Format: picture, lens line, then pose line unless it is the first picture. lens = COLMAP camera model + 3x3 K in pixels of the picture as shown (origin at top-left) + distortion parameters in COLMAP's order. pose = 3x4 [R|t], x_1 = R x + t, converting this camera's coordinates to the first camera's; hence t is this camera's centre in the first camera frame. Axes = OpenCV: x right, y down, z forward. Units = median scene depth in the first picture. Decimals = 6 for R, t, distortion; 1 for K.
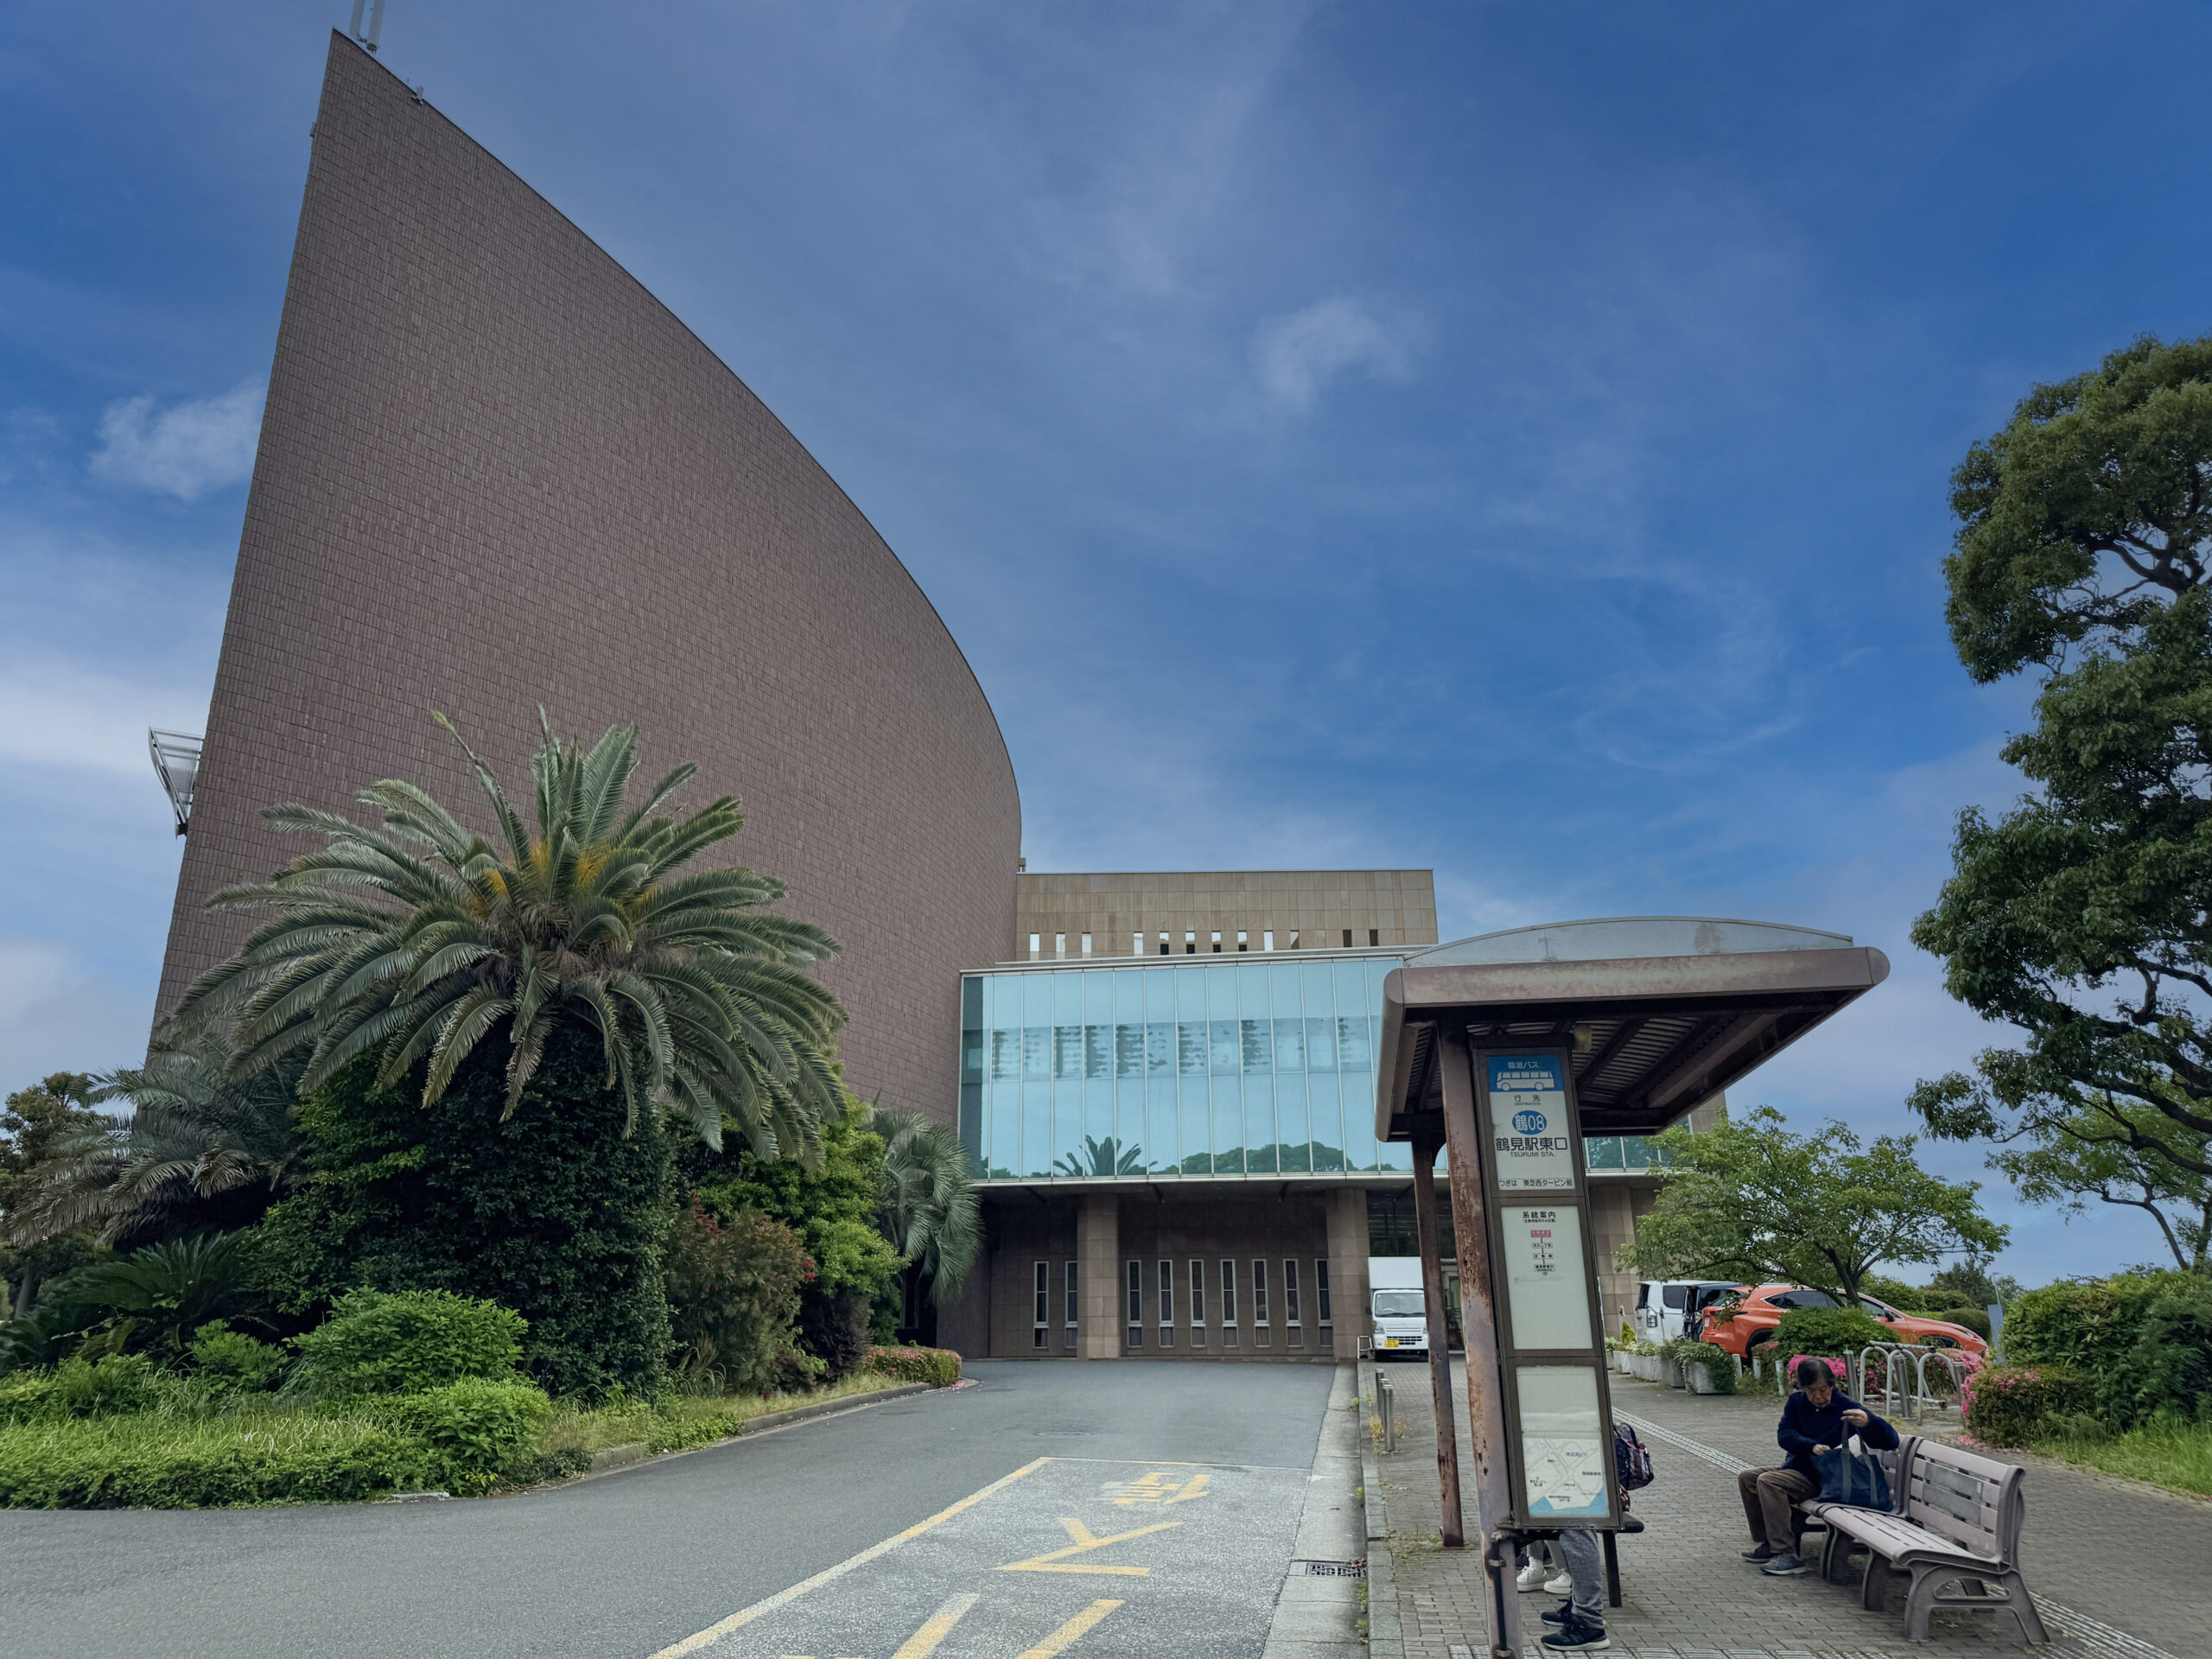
lens RADIAL K [[1539.1, 0, 1105.7], [0, 1539.1, 814.6], [0, 0, 1]] dist [0.126735, -0.171053]
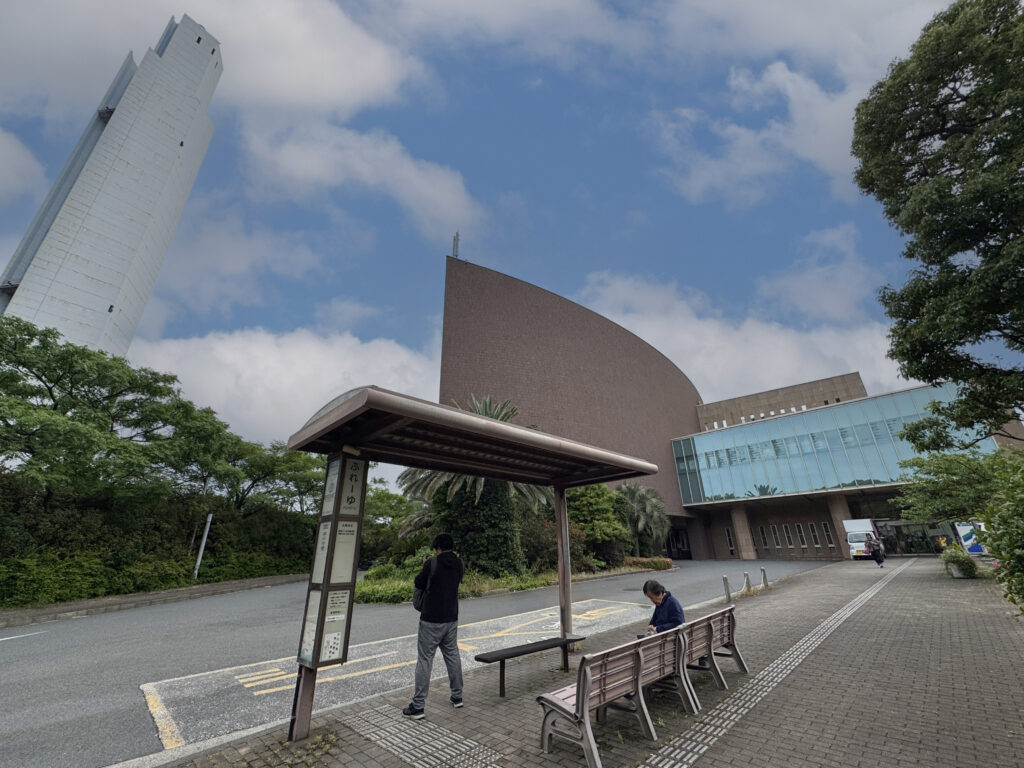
lens RADIAL K [[407.1, 0, 512.0], [0, 407.1, 384.0], [0, 0, 1]] dist [-0.000040, -0.000028]
pose [[0.797168, -0.242791, -0.552789, 0.200055], [0.206536, 0.970005, -0.128195, 0.039192], [0.567332, -0.011978, 0.823402, 0.141068]]
